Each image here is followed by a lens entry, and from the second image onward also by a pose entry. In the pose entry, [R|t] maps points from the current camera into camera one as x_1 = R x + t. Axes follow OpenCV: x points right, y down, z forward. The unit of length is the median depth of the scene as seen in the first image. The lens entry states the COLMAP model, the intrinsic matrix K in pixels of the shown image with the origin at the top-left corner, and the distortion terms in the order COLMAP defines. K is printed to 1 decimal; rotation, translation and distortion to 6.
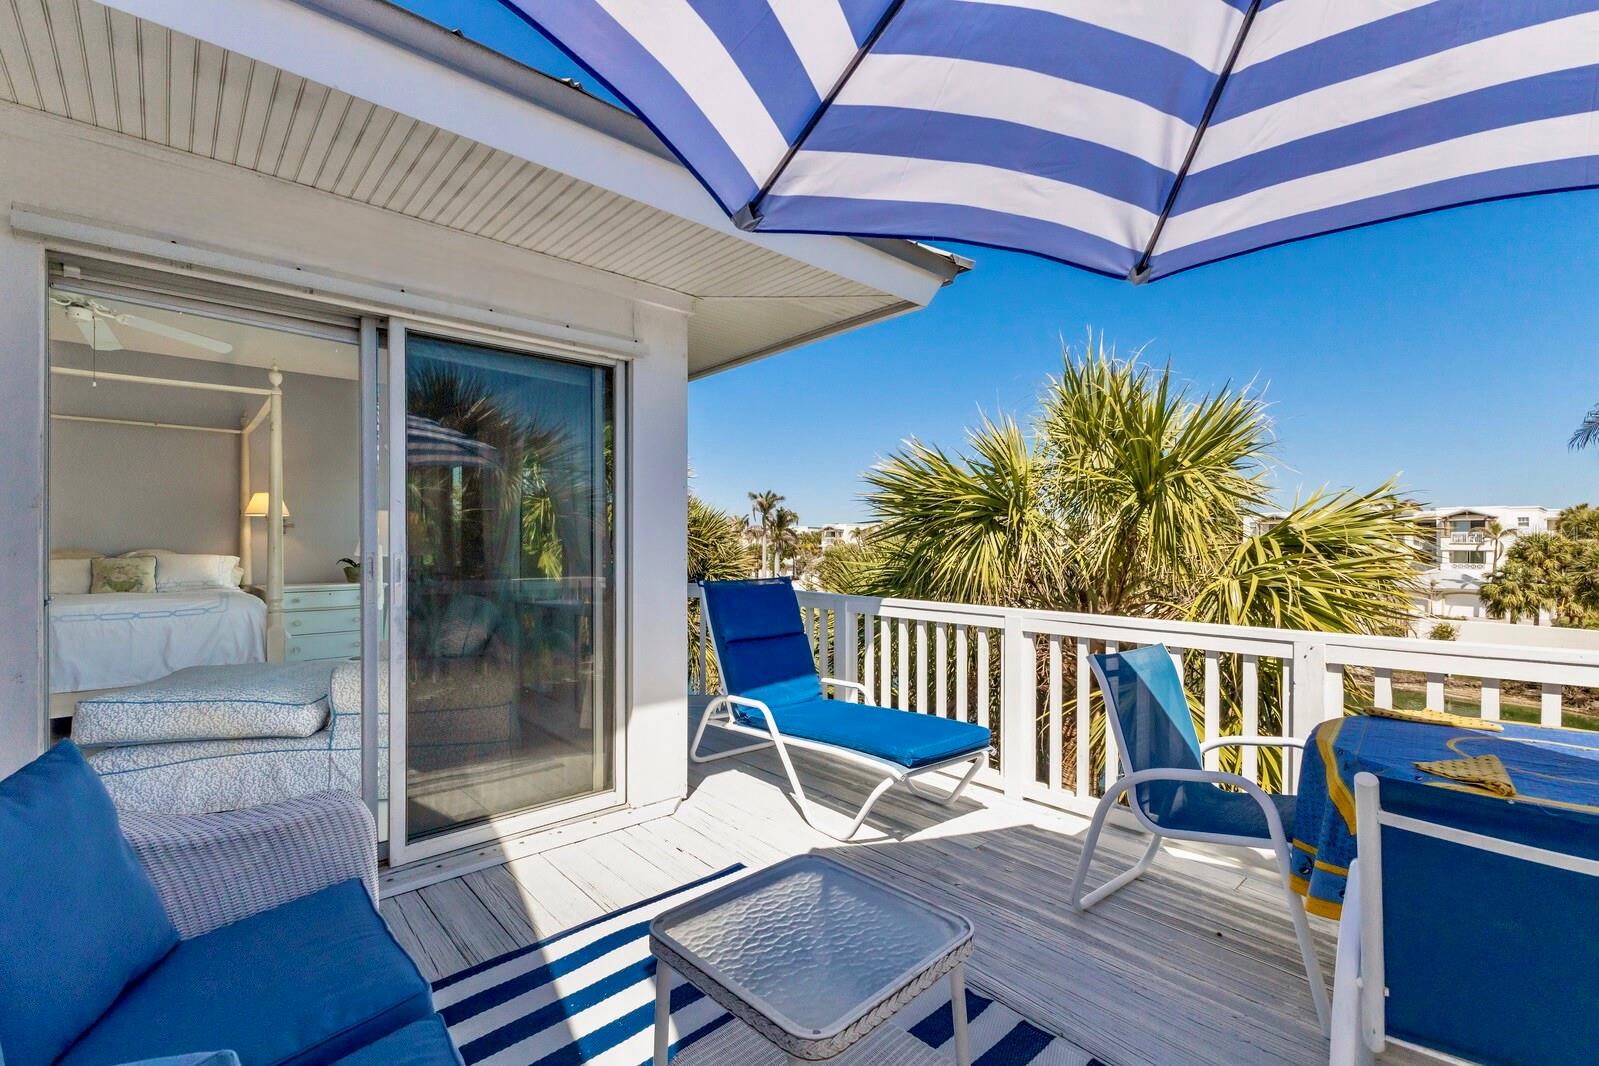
lens RADIAL K [[697.6, 0, 799.5], [0, 697.6, 533.0], [0, 0, 1]] dist [0.011585, 0.000029]
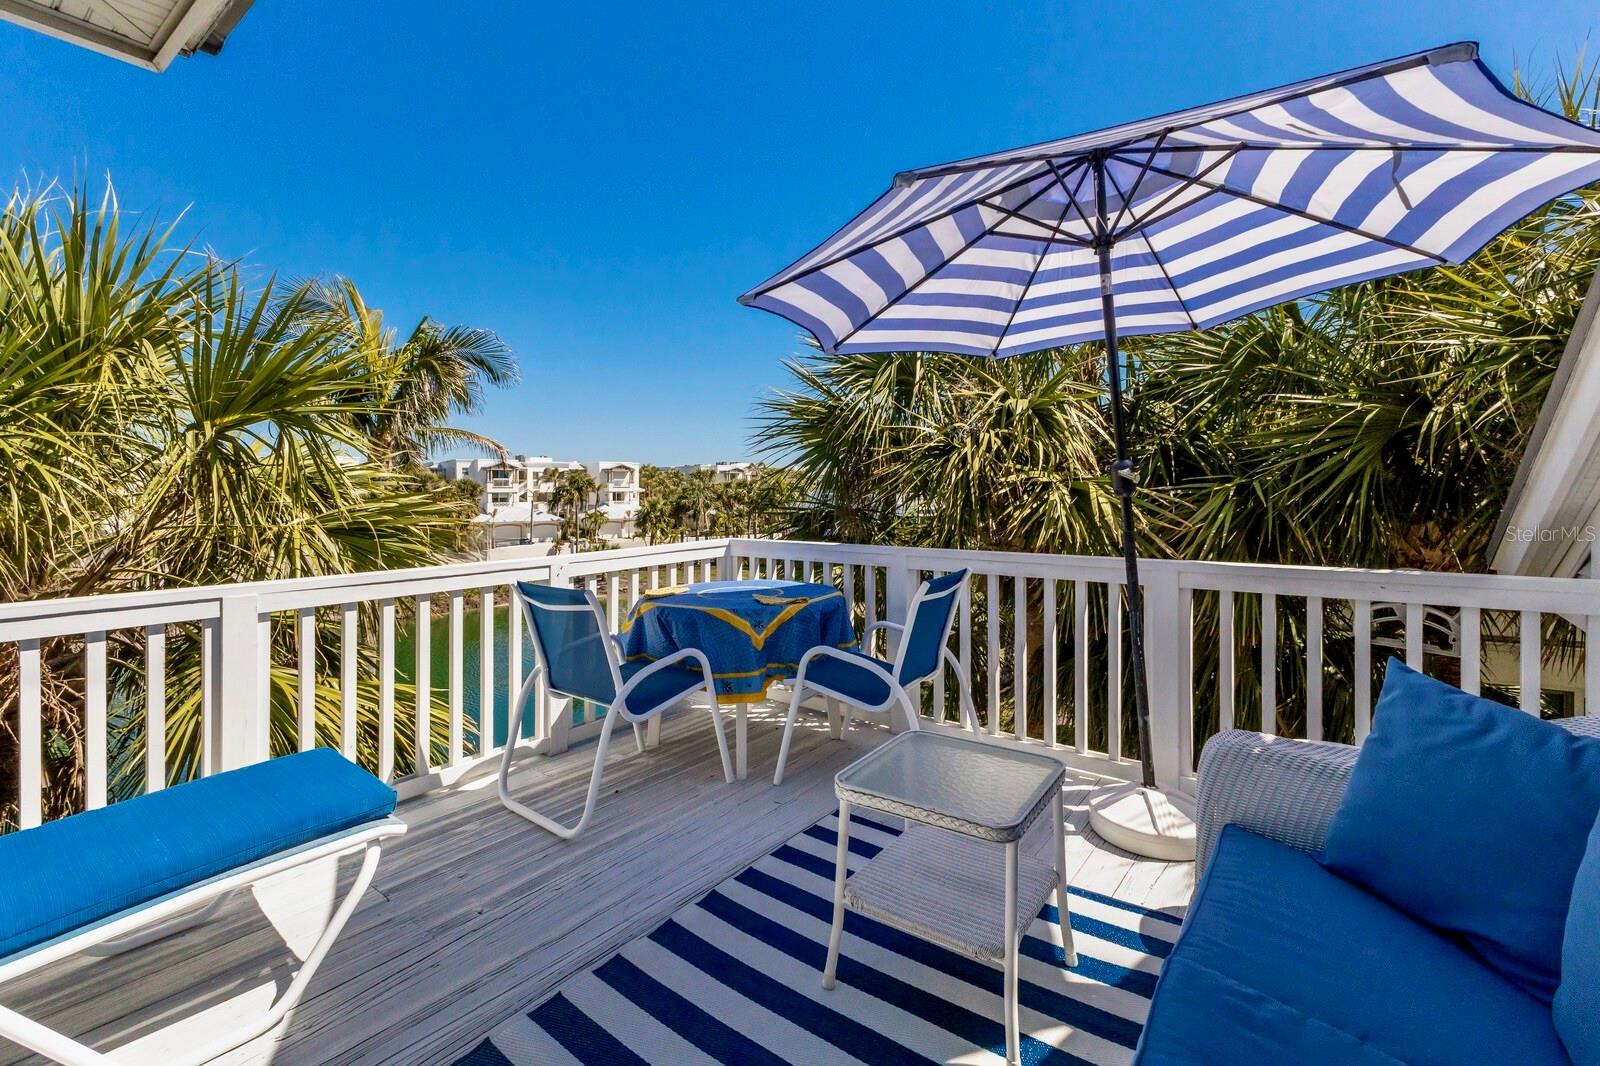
lens RADIAL K [[715.1, 0, 801.4], [0, 715.1, 490.5], [0, 0, 1]] dist [0.000774, 0.000115]
pose [[-0.193967, 0.001129, 0.981007, -0.587499], [-0.007437, 0.999969, -0.002621, 0.018041], [-0.980980, -0.007804, -0.193952, 0.726652]]
